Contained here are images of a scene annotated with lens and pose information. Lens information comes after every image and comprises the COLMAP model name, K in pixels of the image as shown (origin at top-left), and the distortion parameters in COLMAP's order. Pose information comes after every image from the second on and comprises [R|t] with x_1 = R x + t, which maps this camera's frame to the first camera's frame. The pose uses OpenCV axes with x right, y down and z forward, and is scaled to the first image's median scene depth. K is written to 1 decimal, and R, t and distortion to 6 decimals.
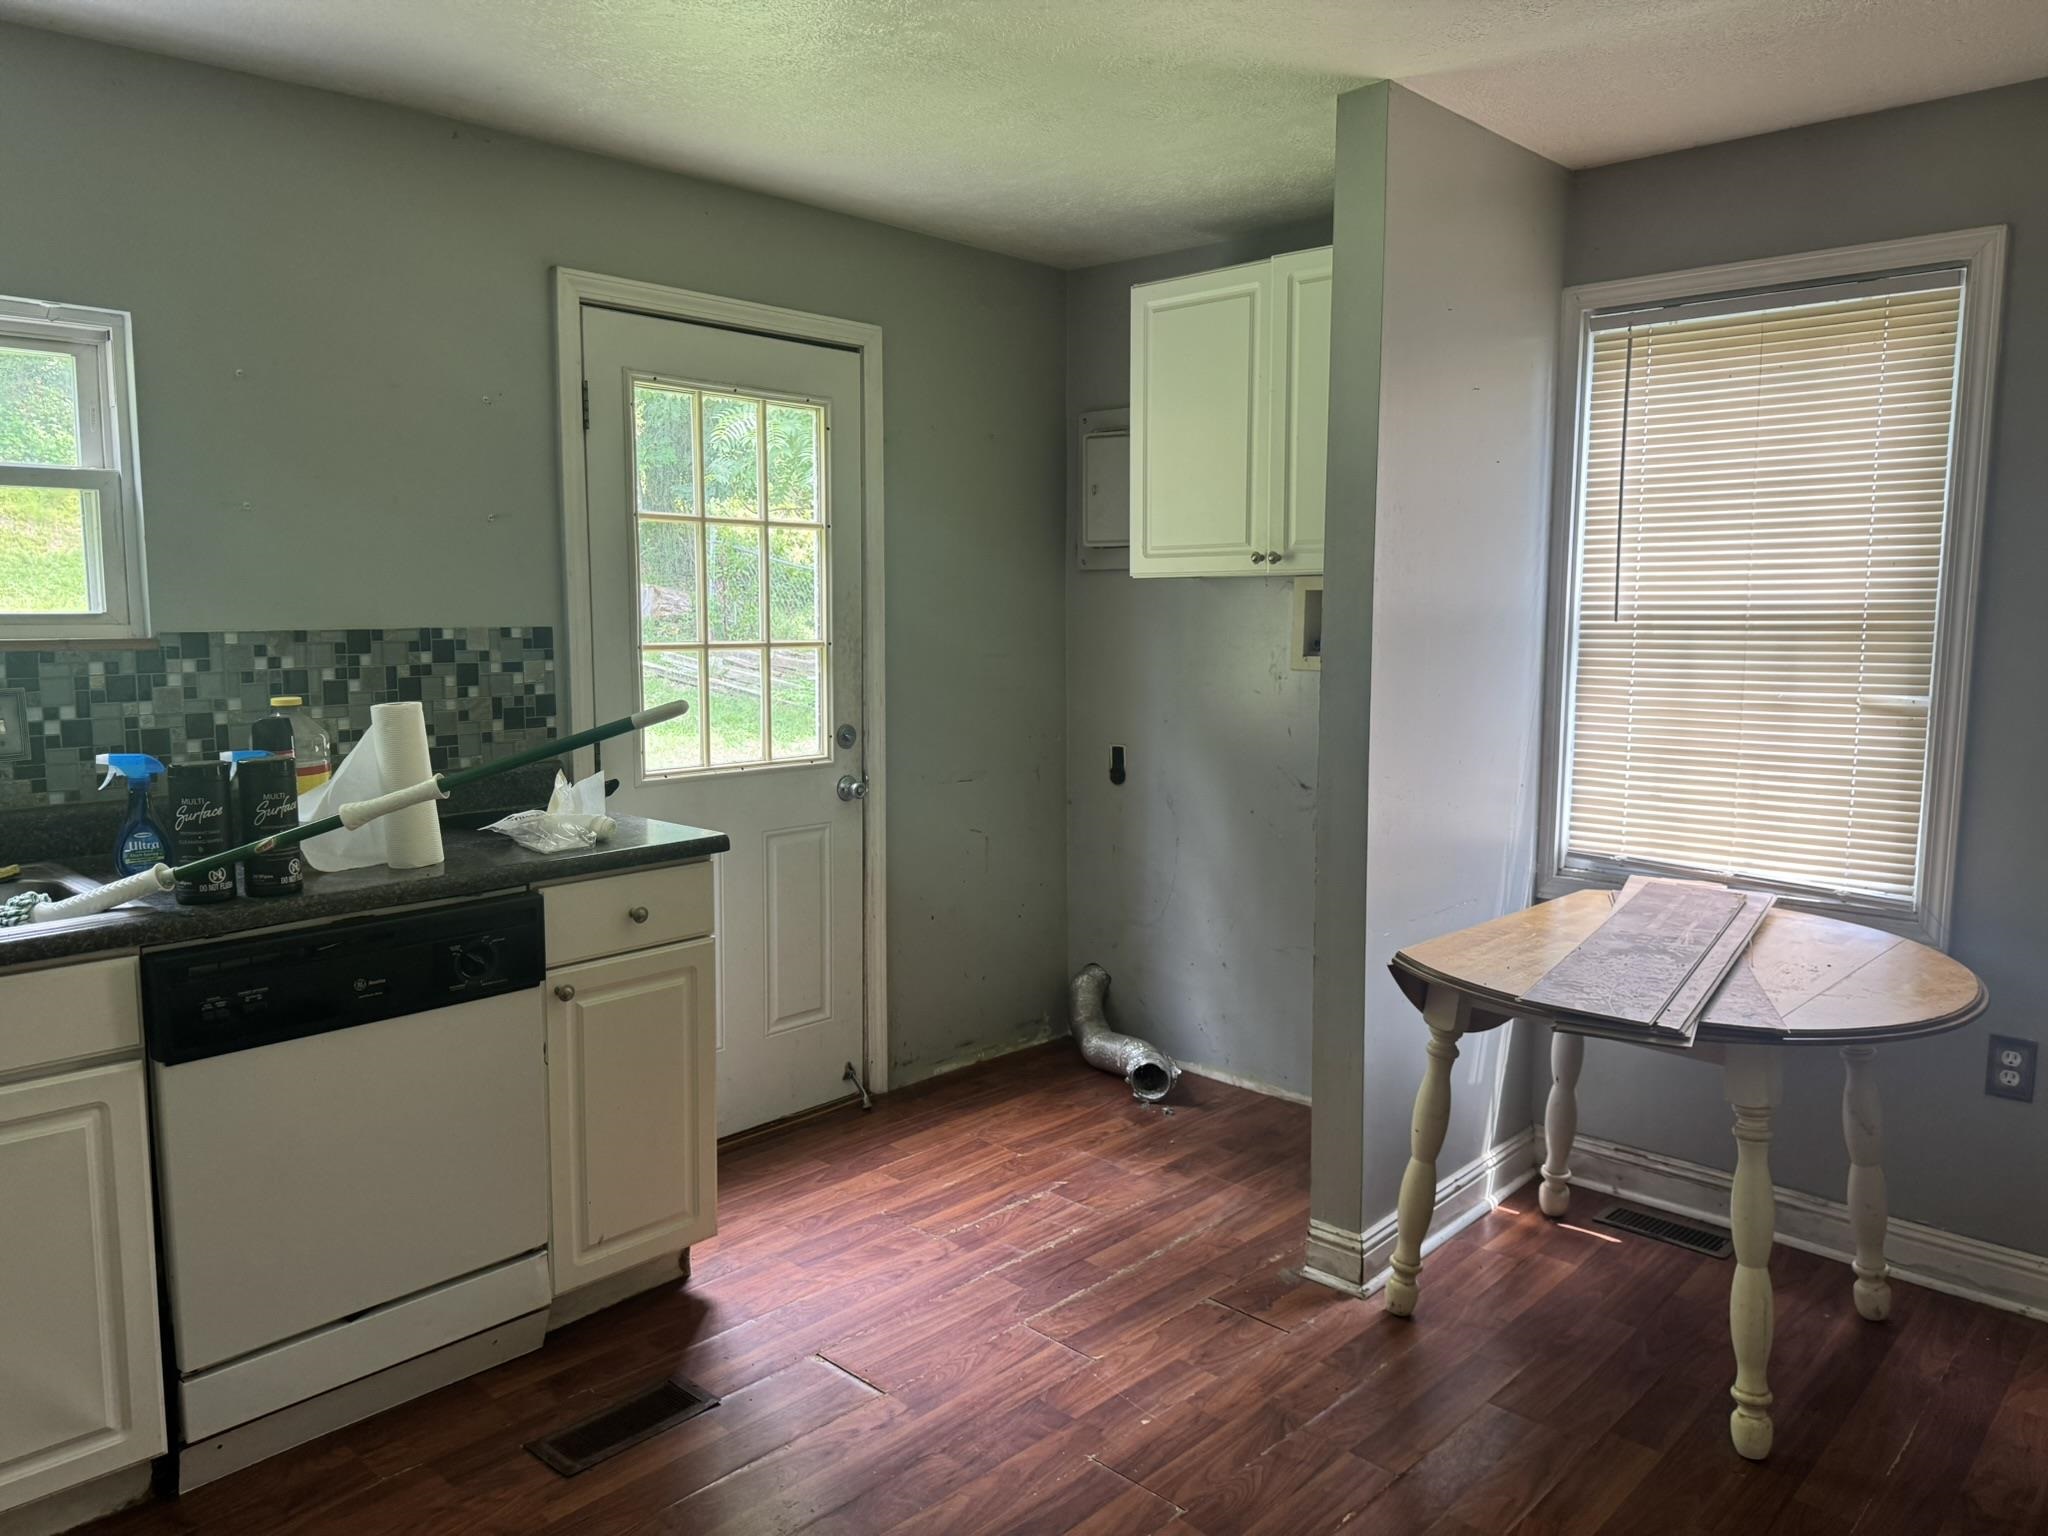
lens RADIAL K [[1445.5, 0, 1028.7], [0, 1445.5, 764.2], [0, 0, 1]] dist [0.091131, -0.097758]
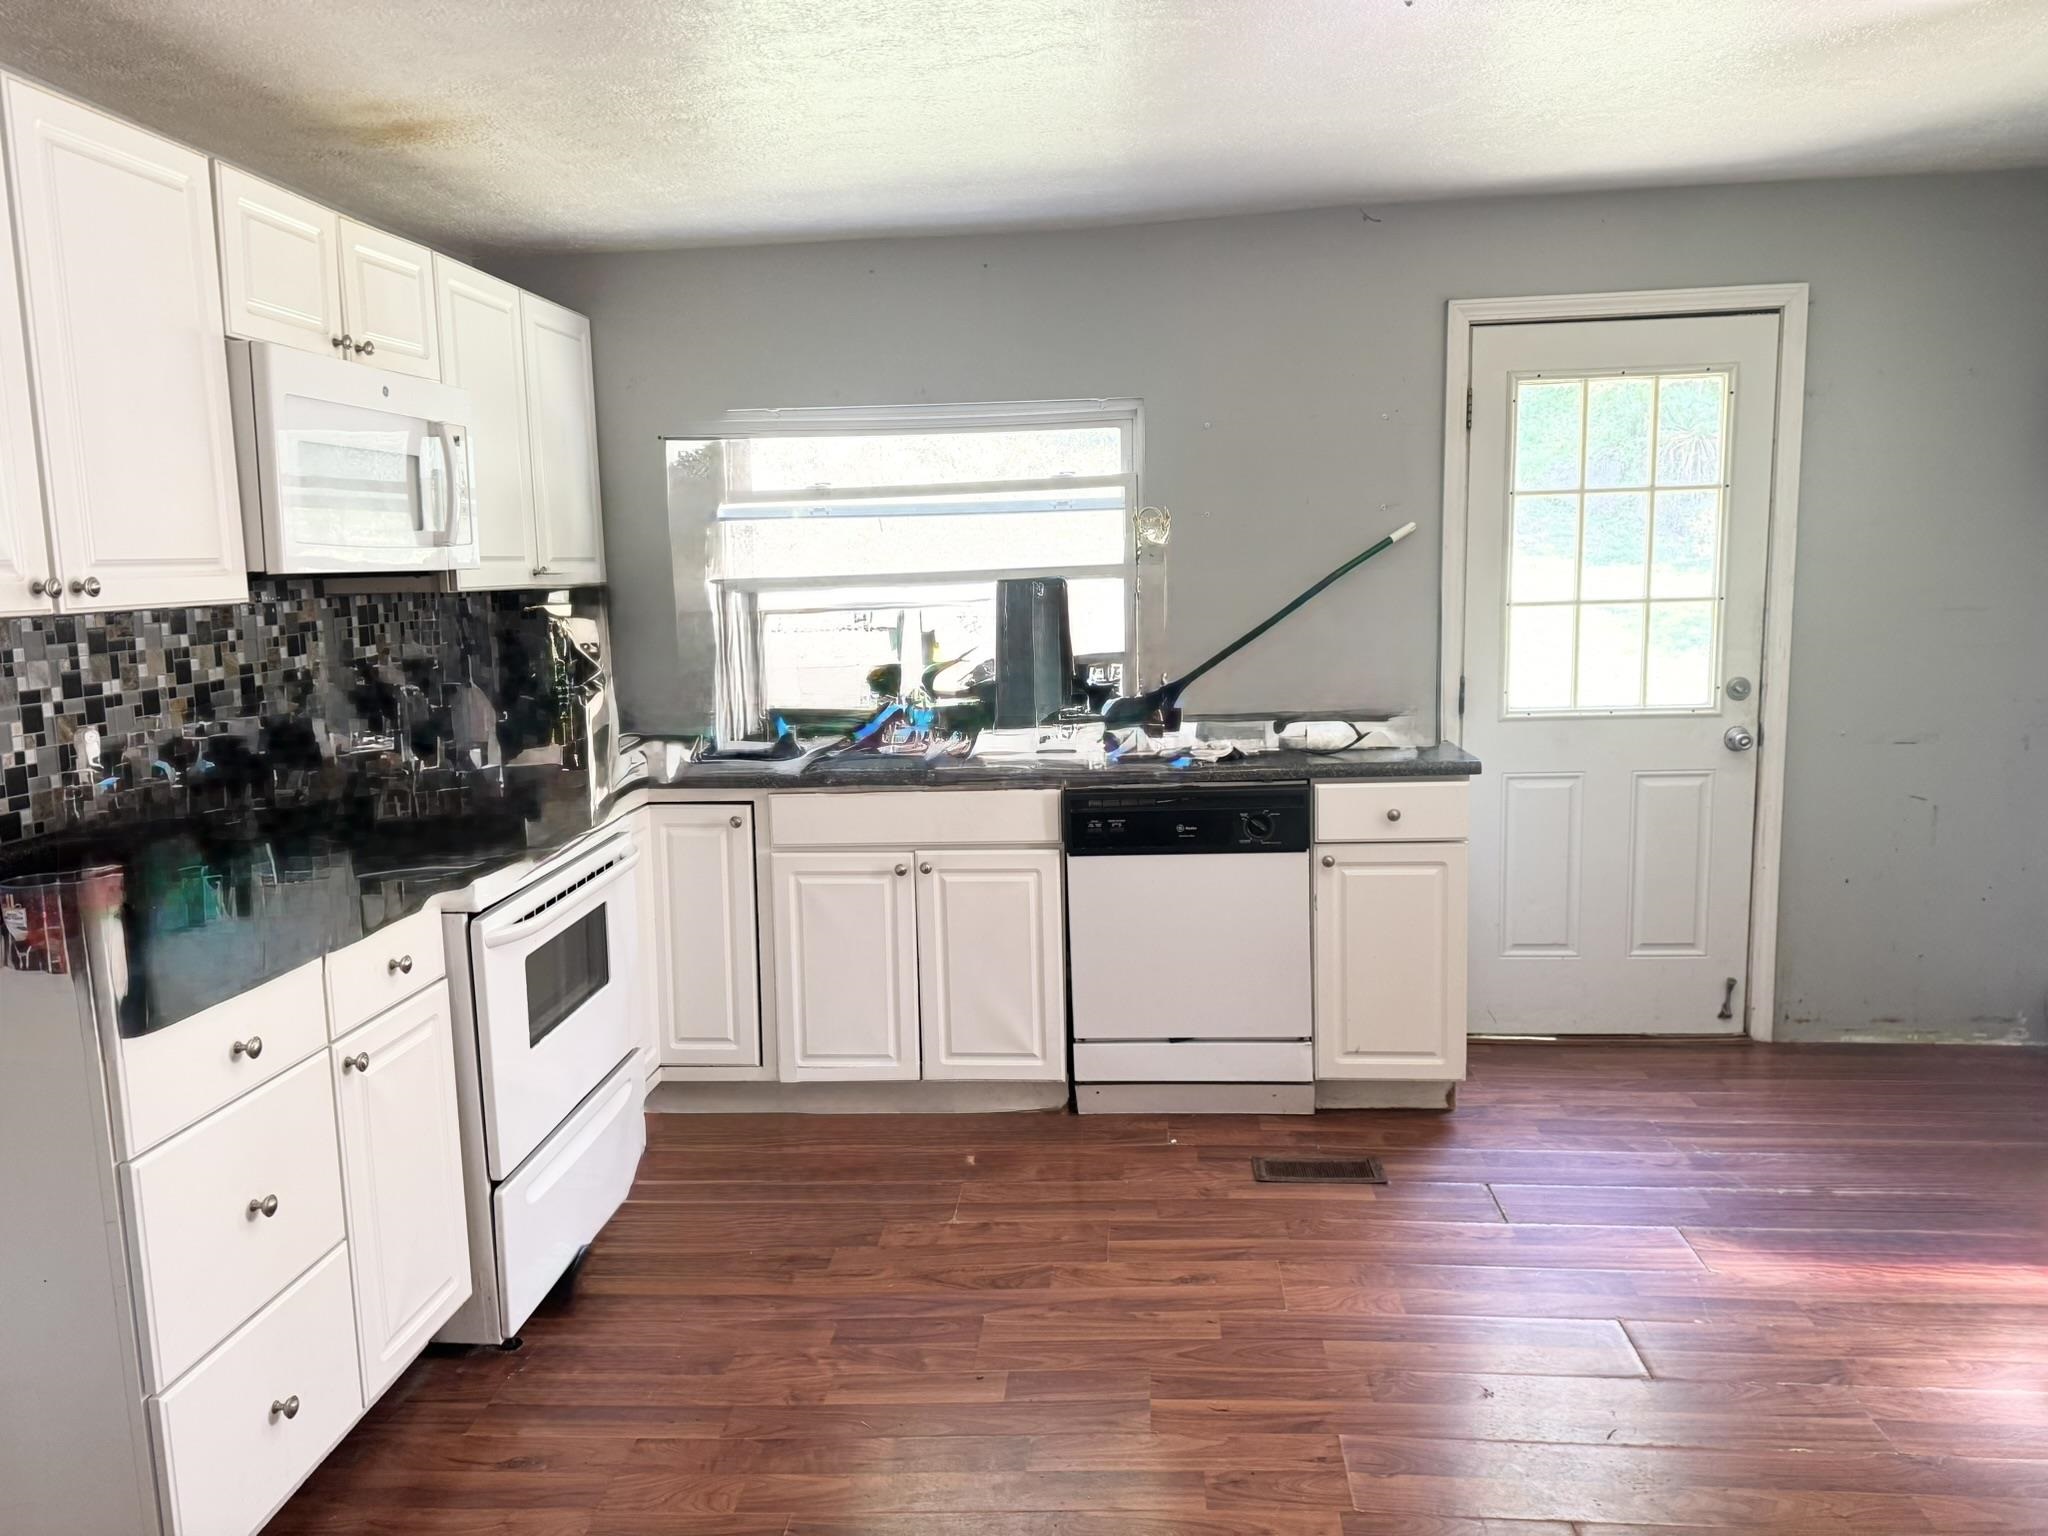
lens RADIAL K [[1445.5, 0, 1028.7], [0, 1445.5, 764.2], [0, 0, 1]] dist [0.091131, -0.097758]
pose [[0.630276, 0.091153, -0.771001, 0.495329], [-0.059471, 0.995834, 0.069118, -0.011174], [0.774090, 0.002289, 0.633072, -0.076357]]
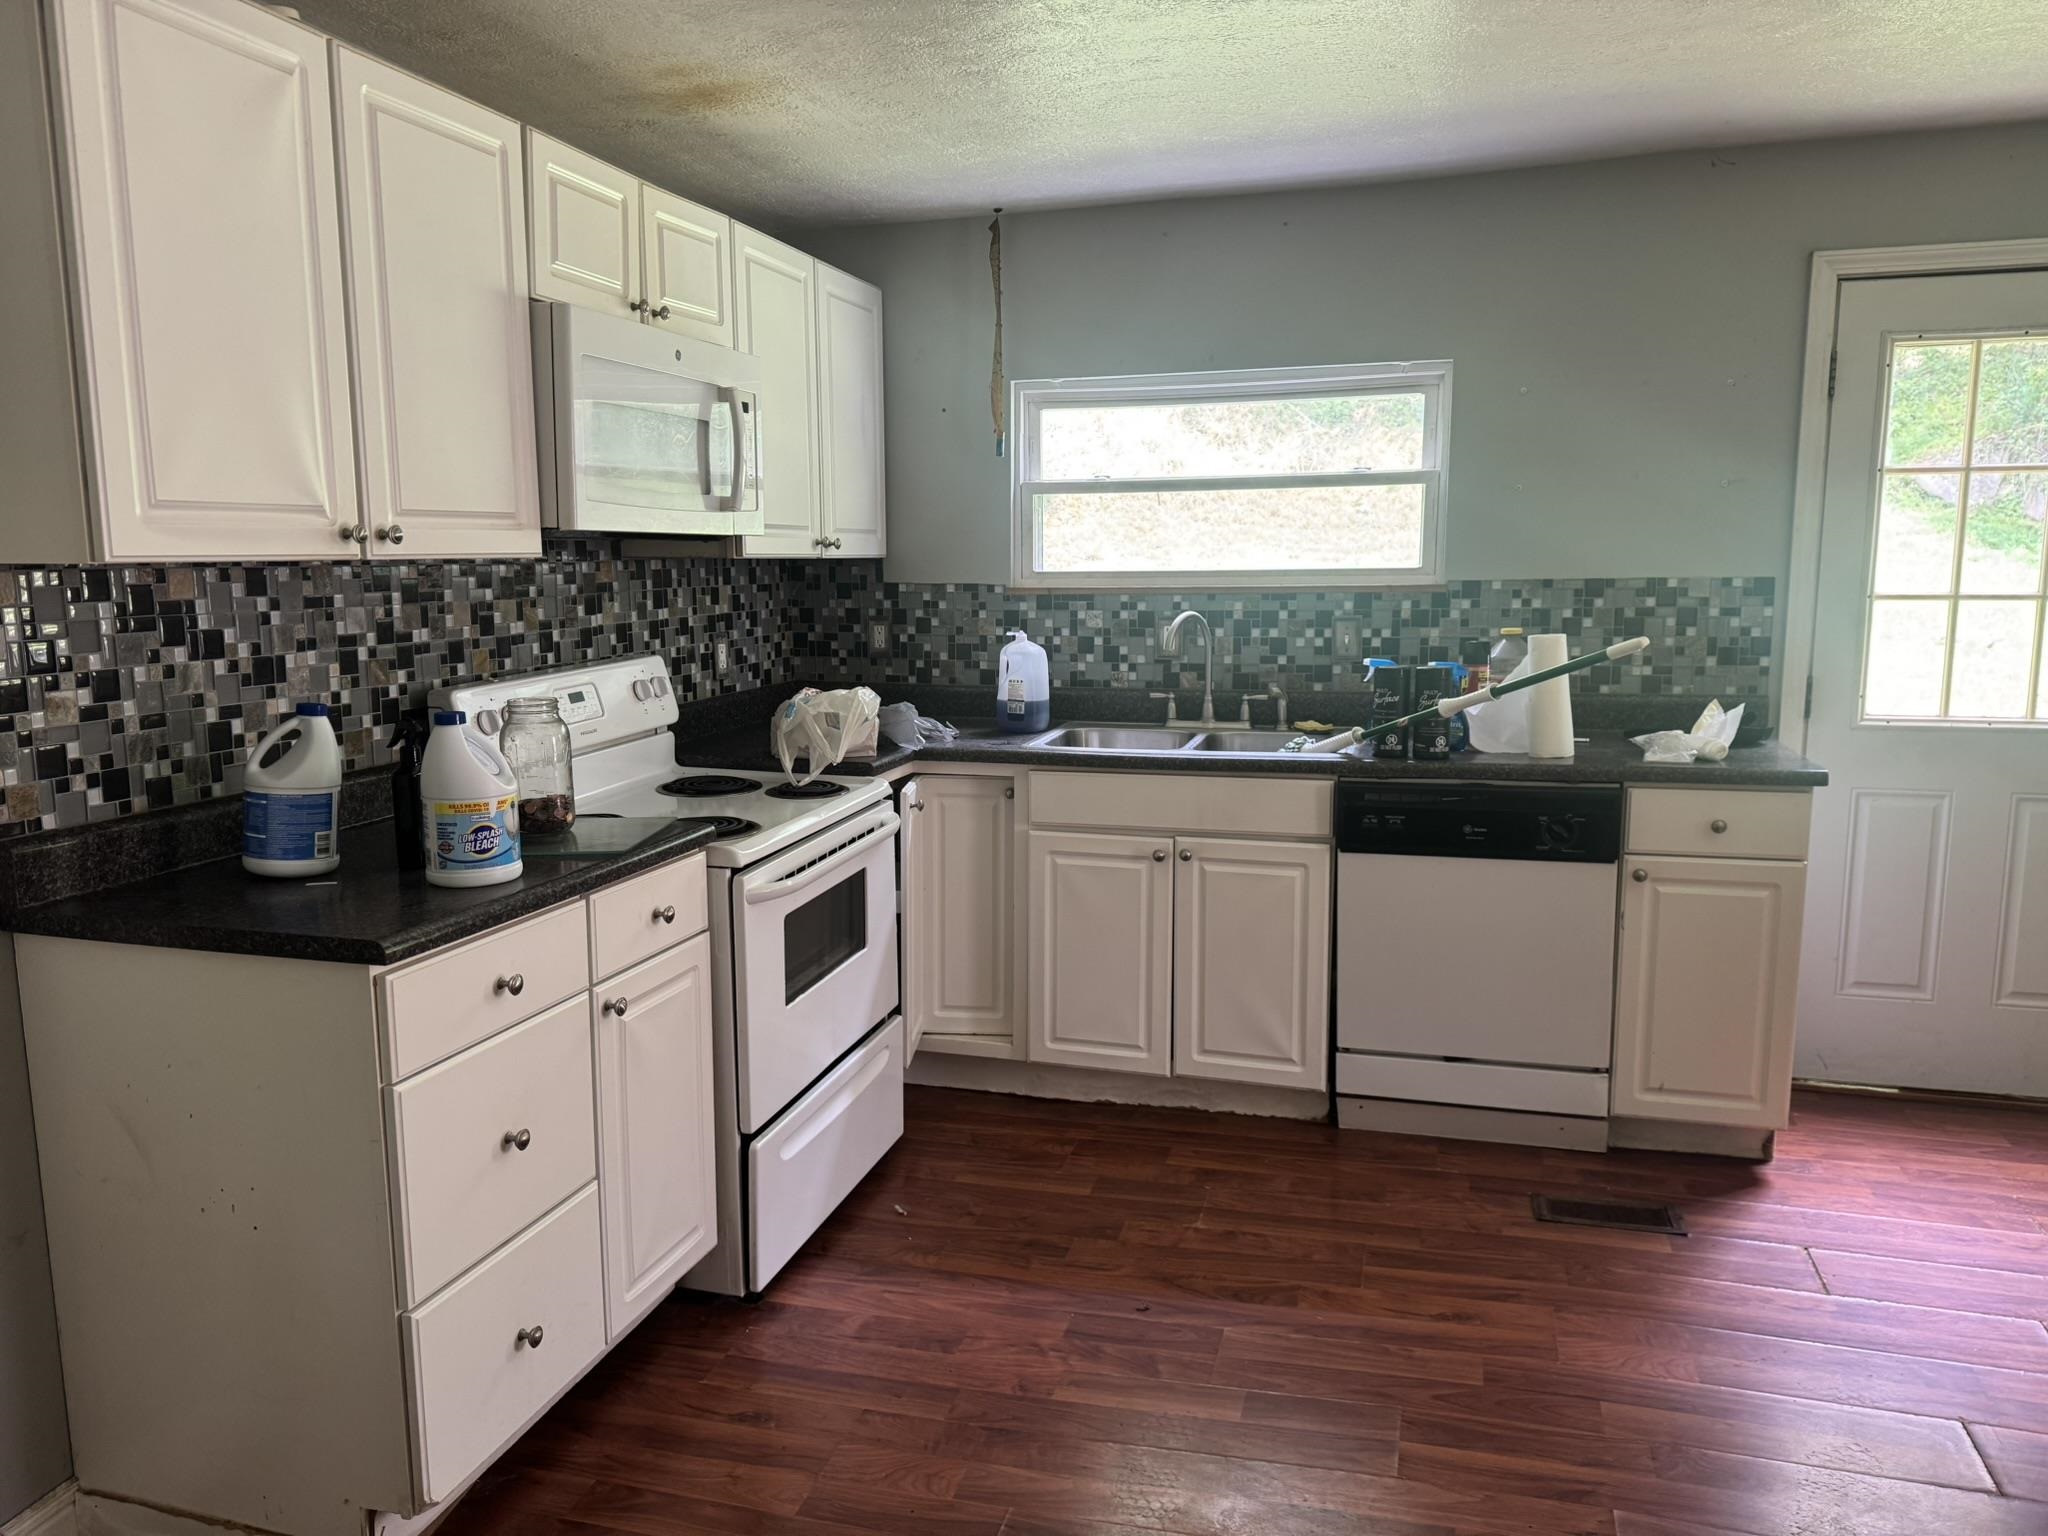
lens RADIAL K [[1457.4, 0, 1030.3], [0, 1457.4, 771.6], [0, 0, 1]] dist [0.110721, -0.163070]
pose [[0.467831, 0.126257, -0.874753, 0.472800], [-0.091349, 0.991350, 0.094231, -0.001091], [0.879084, 0.035824, 0.475318, -0.044395]]
